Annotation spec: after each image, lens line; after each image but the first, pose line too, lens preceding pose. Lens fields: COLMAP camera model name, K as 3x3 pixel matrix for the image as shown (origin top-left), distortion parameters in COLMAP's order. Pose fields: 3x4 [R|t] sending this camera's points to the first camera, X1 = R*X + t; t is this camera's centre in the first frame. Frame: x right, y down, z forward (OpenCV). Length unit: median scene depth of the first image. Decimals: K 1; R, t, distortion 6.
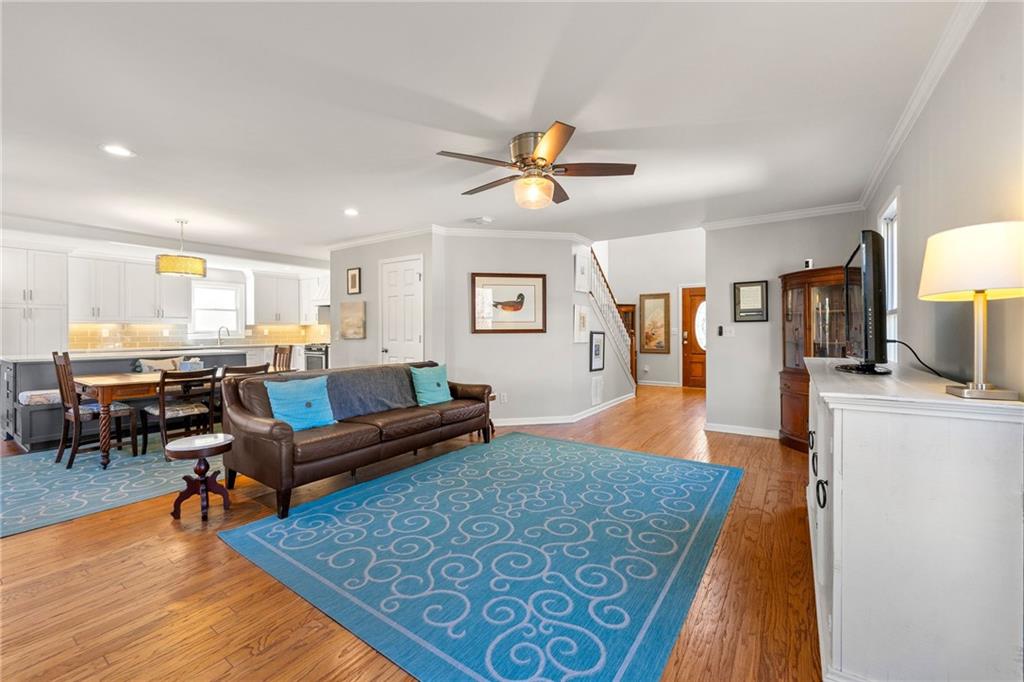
lens RADIAL K [[419.0, 0, 519.8], [0, 419.0, 332.9], [0, 0, 1]] dist [0.002195, -0.000828]
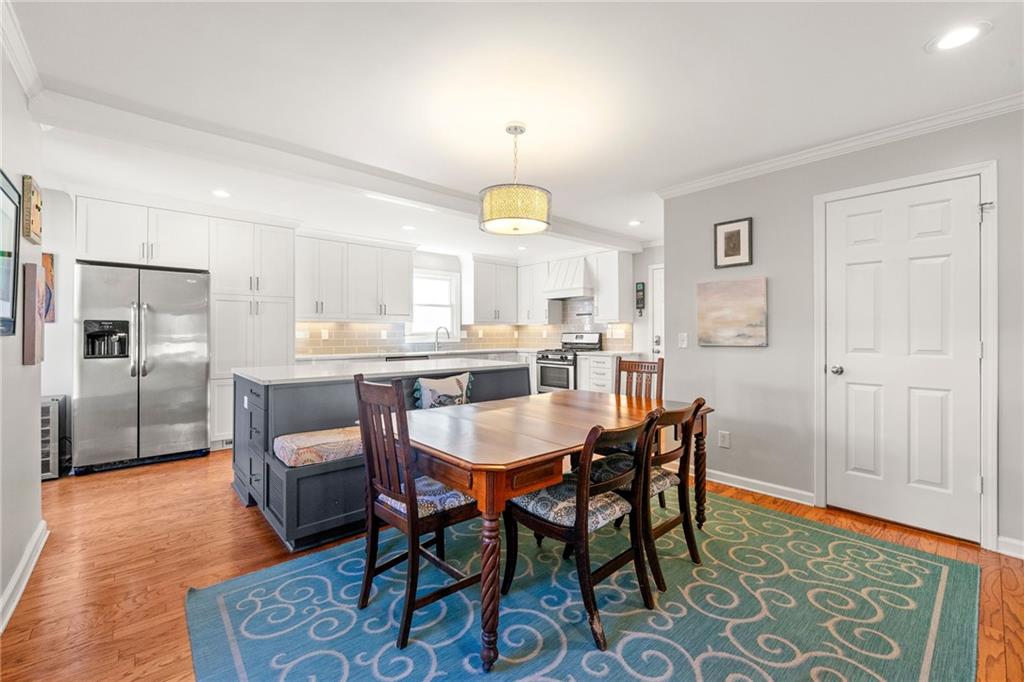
lens RADIAL K [[419.0, 0, 514.6], [0, 419.0, 332.7], [0, 0, 1]] dist [0.002195, -0.000828]
pose [[0.971562, 0.001147, -0.236783, -0.651537], [-0.002546, 0.999981, -0.005602, 0.000006], [0.236772, 0.006045, 0.971547, 0.457581]]
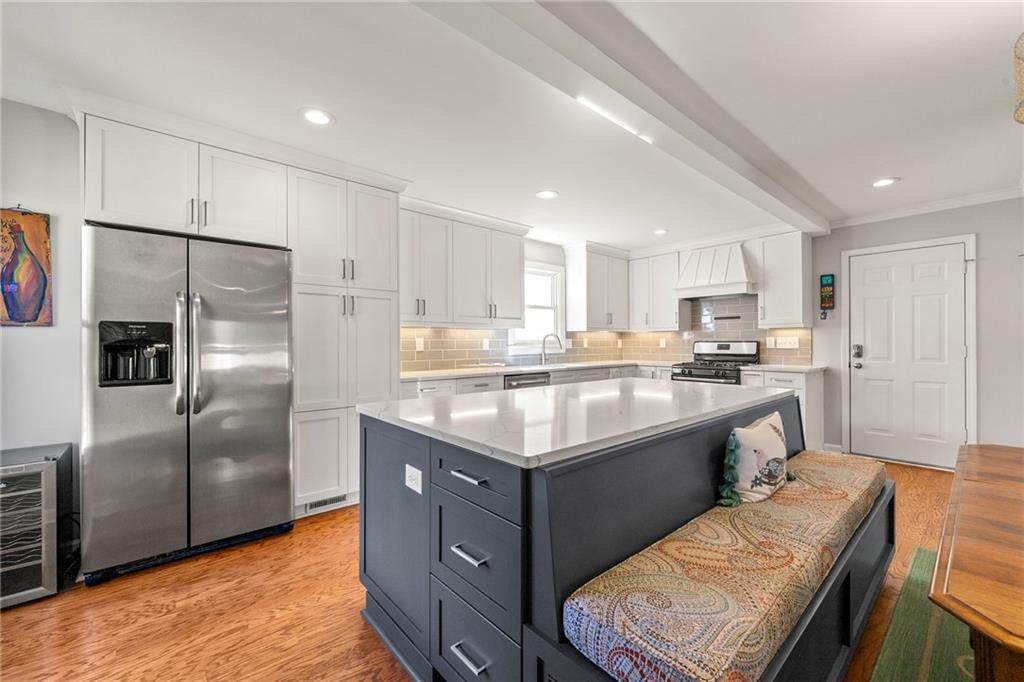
lens RADIAL K [[419.0, 0, 519.3], [0, 419.0, 342.6], [0, 0, 1]] dist [0.002195, -0.000828]
pose [[0.969678, -0.000306, -0.244384, -1.015116], [-0.000415, 0.999996, -0.002897, -0.001055], [0.244384, 0.002910, 0.969674, 0.668800]]
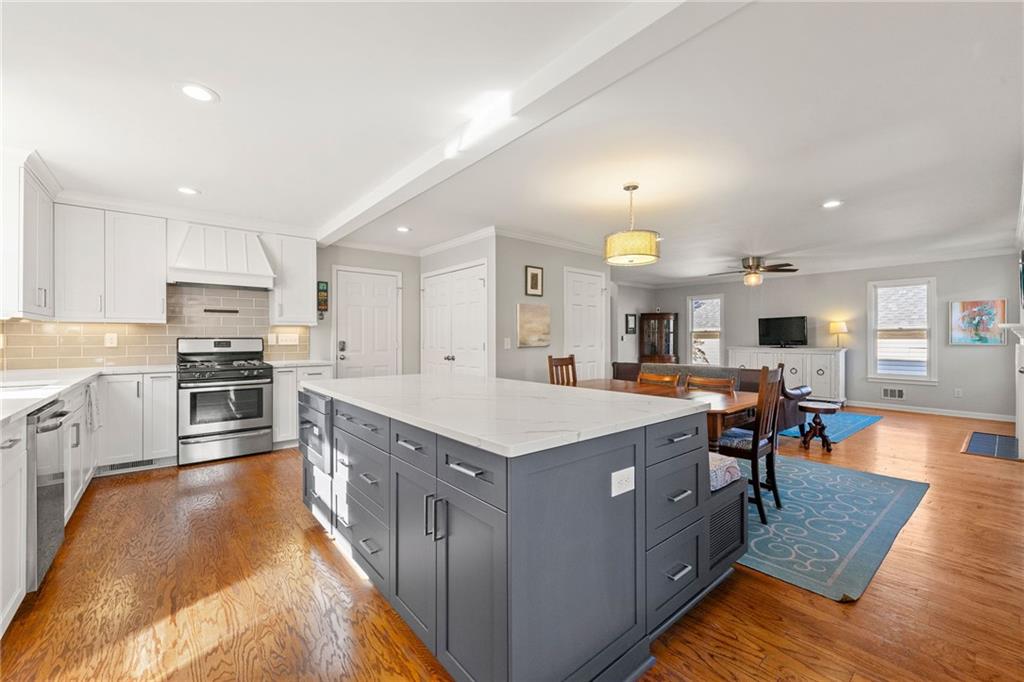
lens RADIAL K [[419.0, 0, 511.9], [0, 419.0, 338.8], [0, 0, 1]] dist [0.002195, -0.000828]
pose [[0.267183, 0.000515, 0.963646, -1.497914], [0.004393, 0.999989, -0.001752, -0.001244], [-0.963636, 0.004701, 0.267178, 0.964433]]
